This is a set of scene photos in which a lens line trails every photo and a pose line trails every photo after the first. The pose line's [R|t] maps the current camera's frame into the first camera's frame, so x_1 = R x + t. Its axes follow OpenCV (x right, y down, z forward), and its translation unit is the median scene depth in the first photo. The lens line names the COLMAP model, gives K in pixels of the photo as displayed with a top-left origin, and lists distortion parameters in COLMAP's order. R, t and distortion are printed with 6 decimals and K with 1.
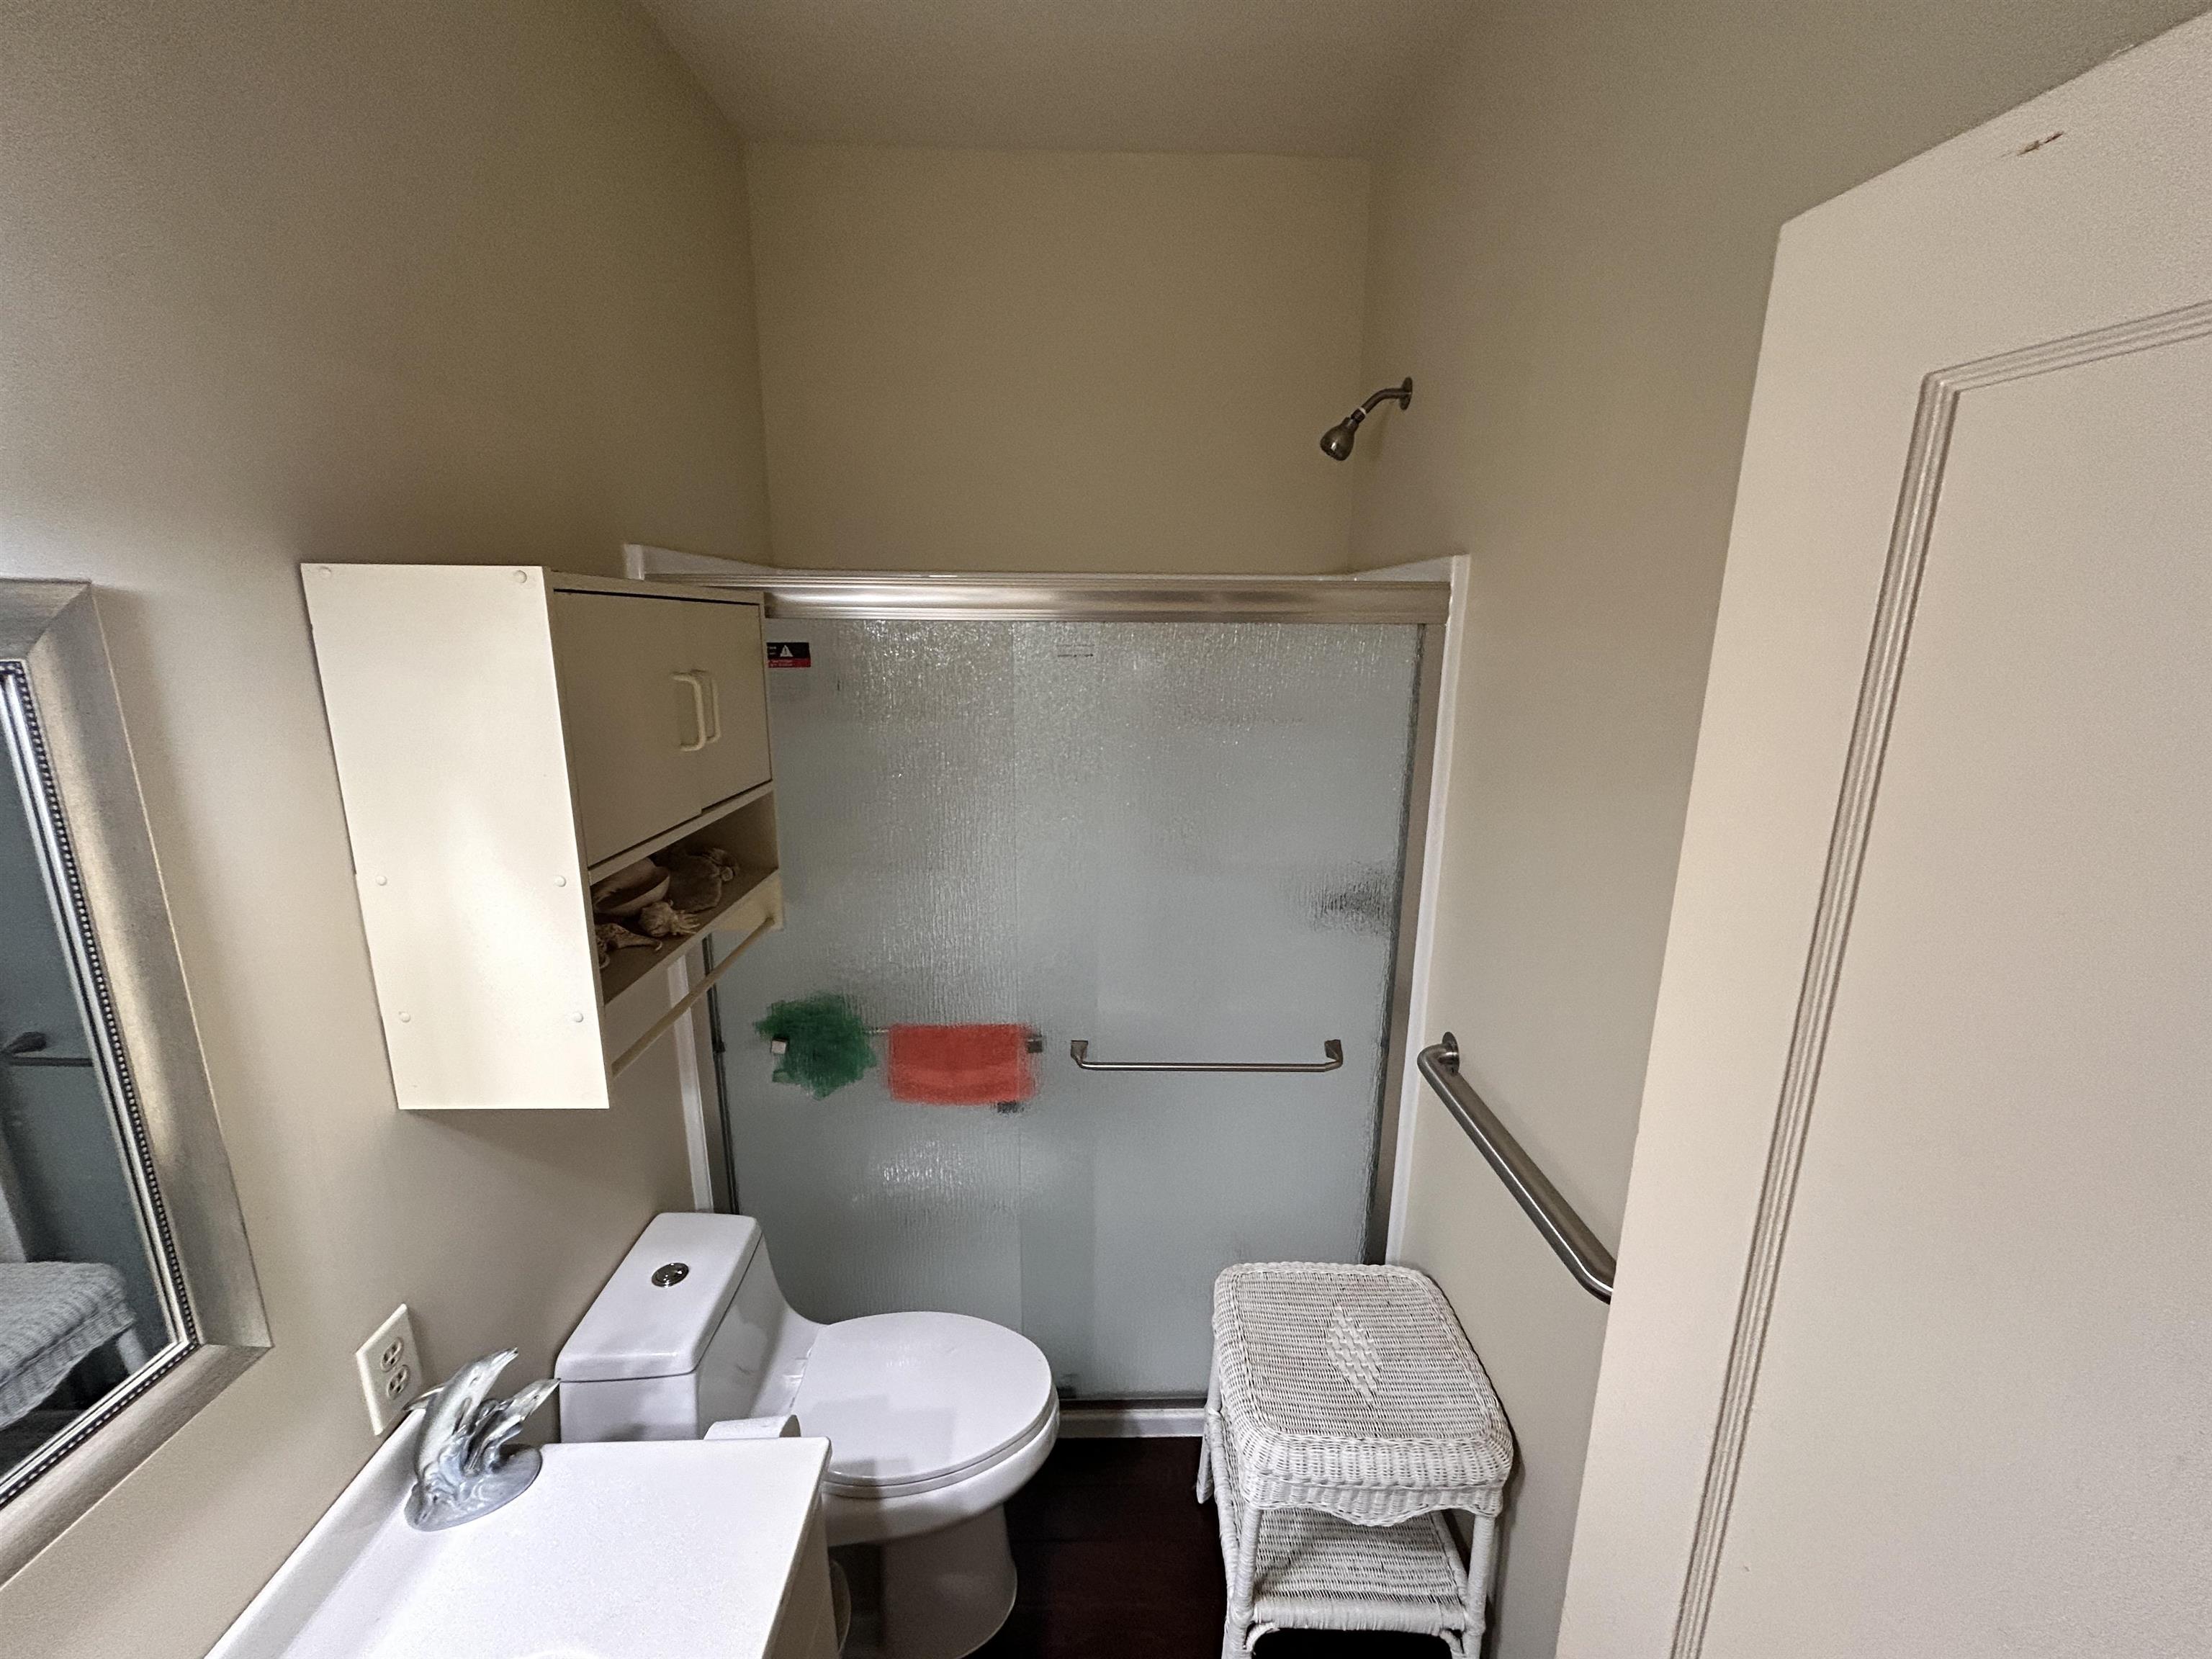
lens RADIAL K [[890.1, 0, 1106.7], [0, 890.1, 826.4], [0, 0, 1]] dist [-0.003550, 0.001554]
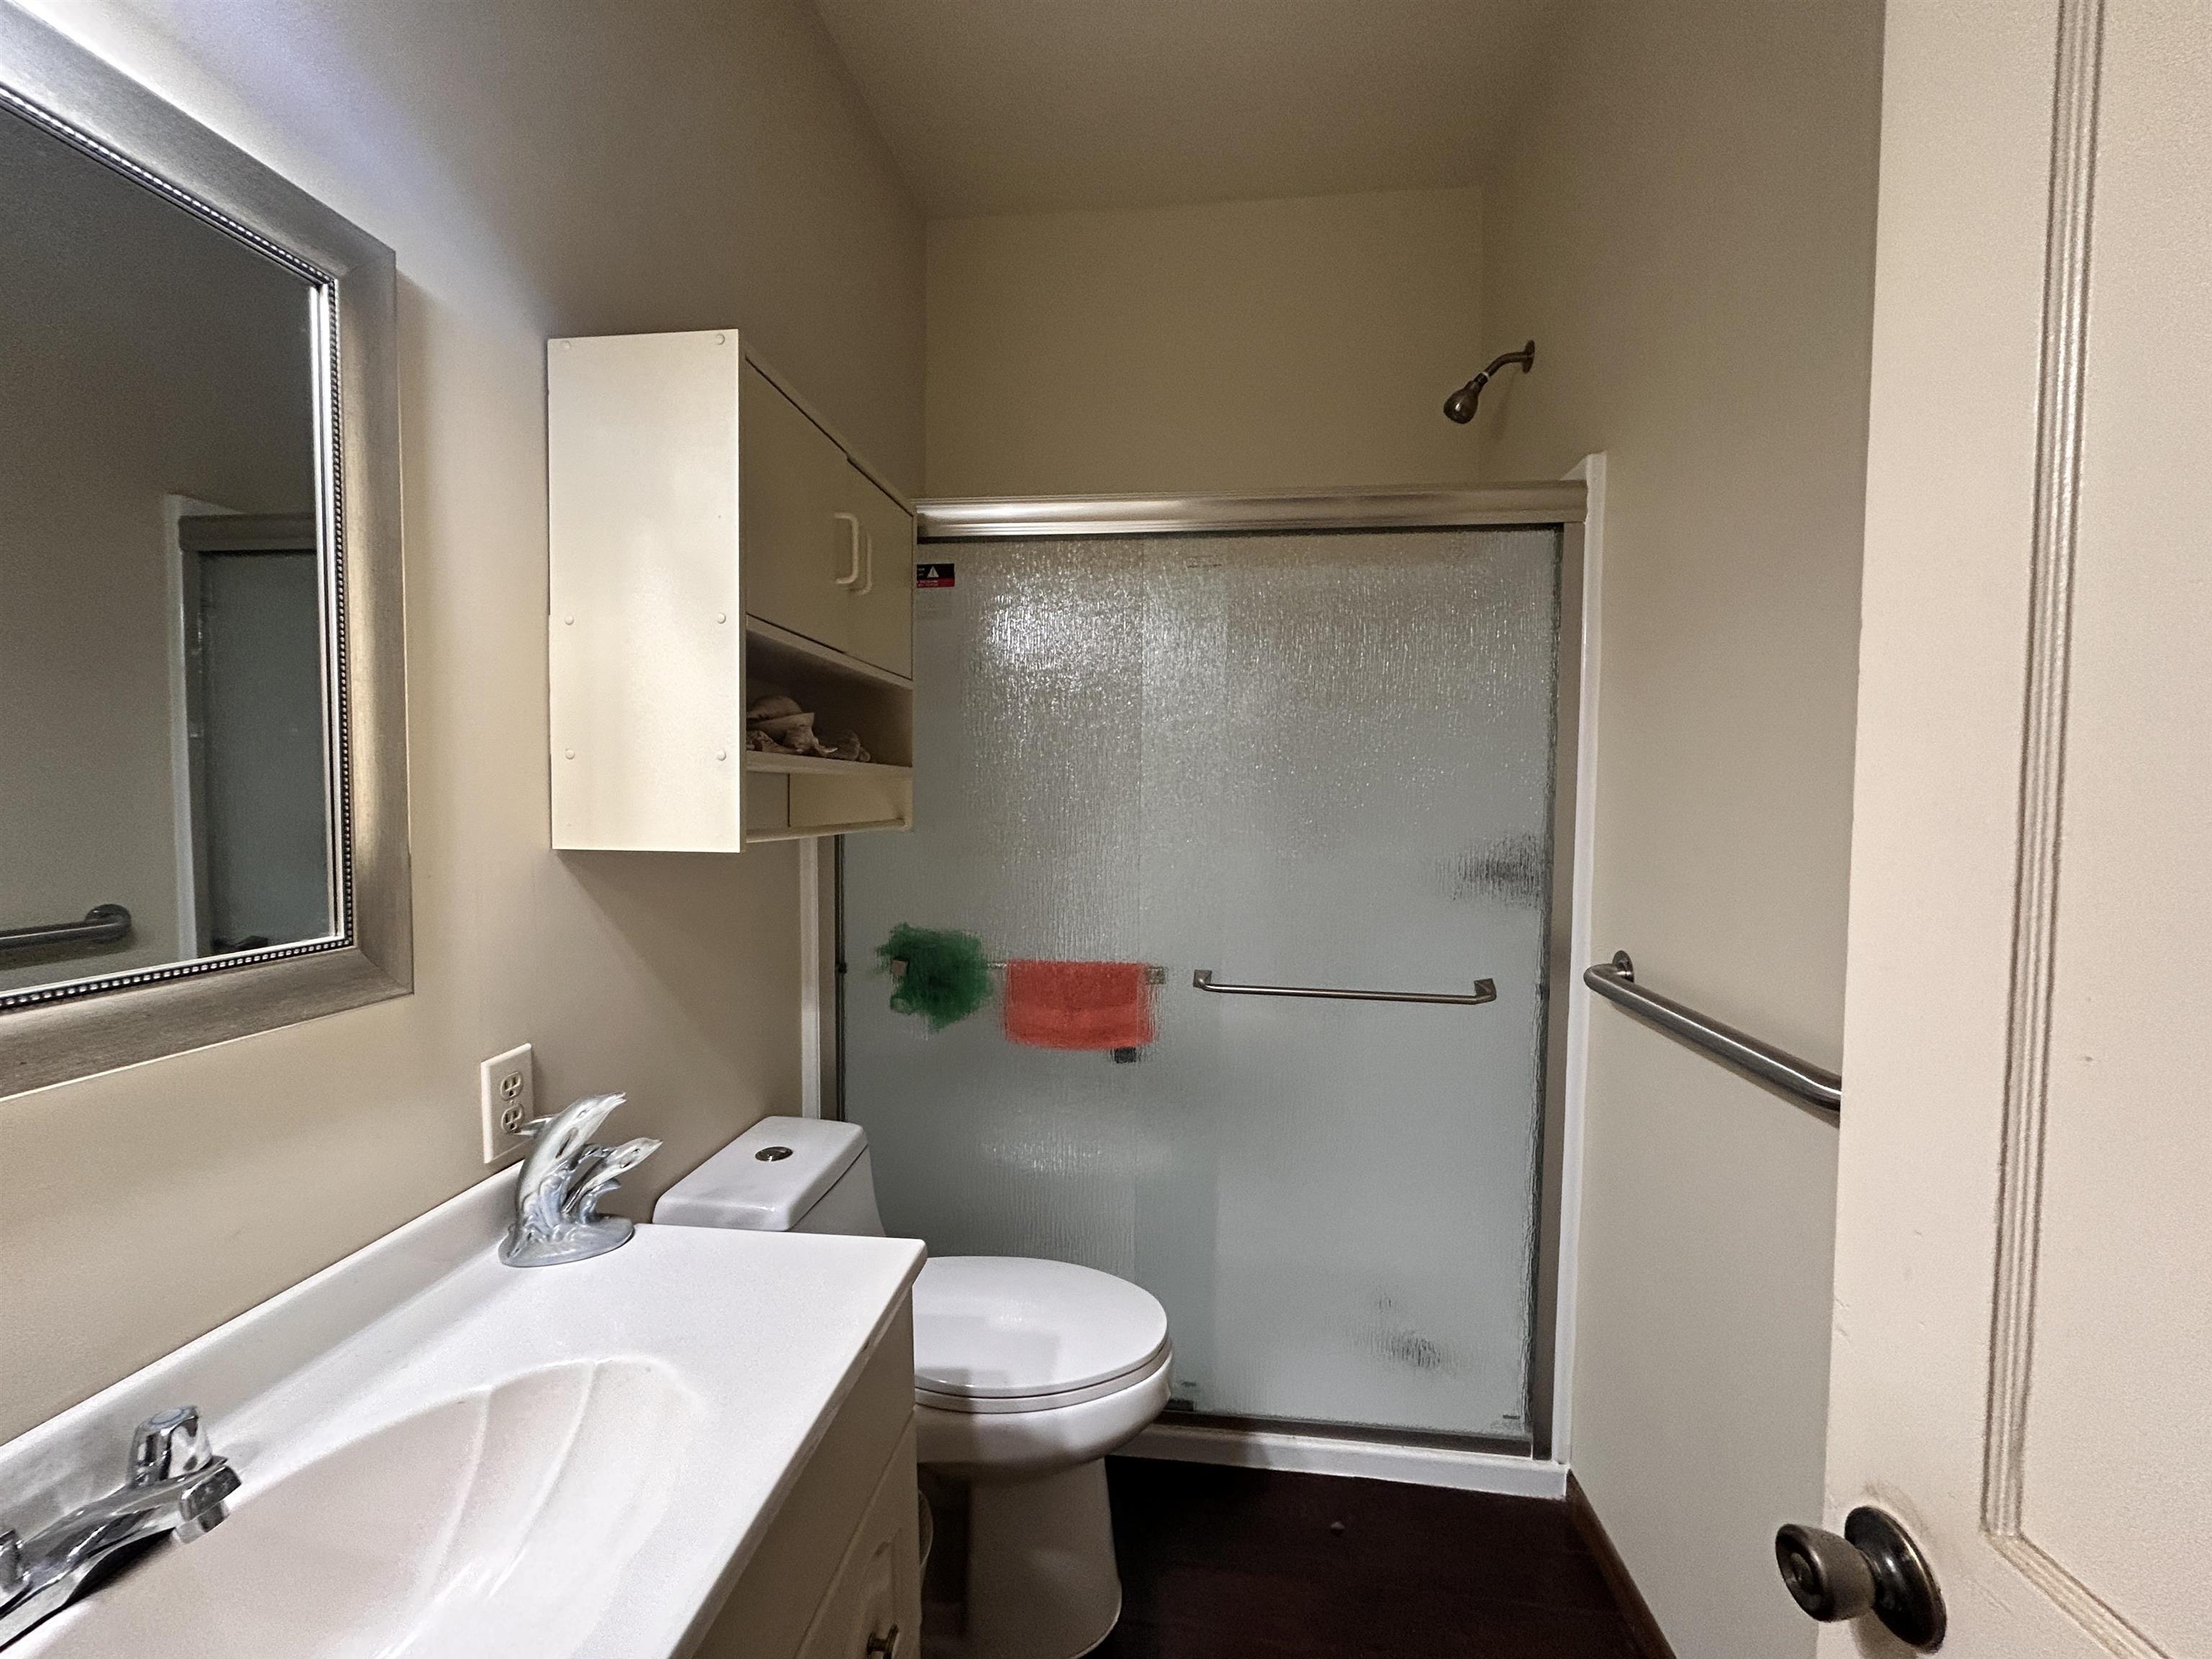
lens RADIAL K [[890.1, 0, 1106.7], [0, 890.1, 830.5], [0, 0, 1]] dist [-0.003550, 0.001554]
pose [[0.990186, 0.005822, -0.139633, -0.000745], [-0.031604, 0.982578, -0.183146, 0.297581], [0.136134, 0.185762, 0.973119, 0.039162]]
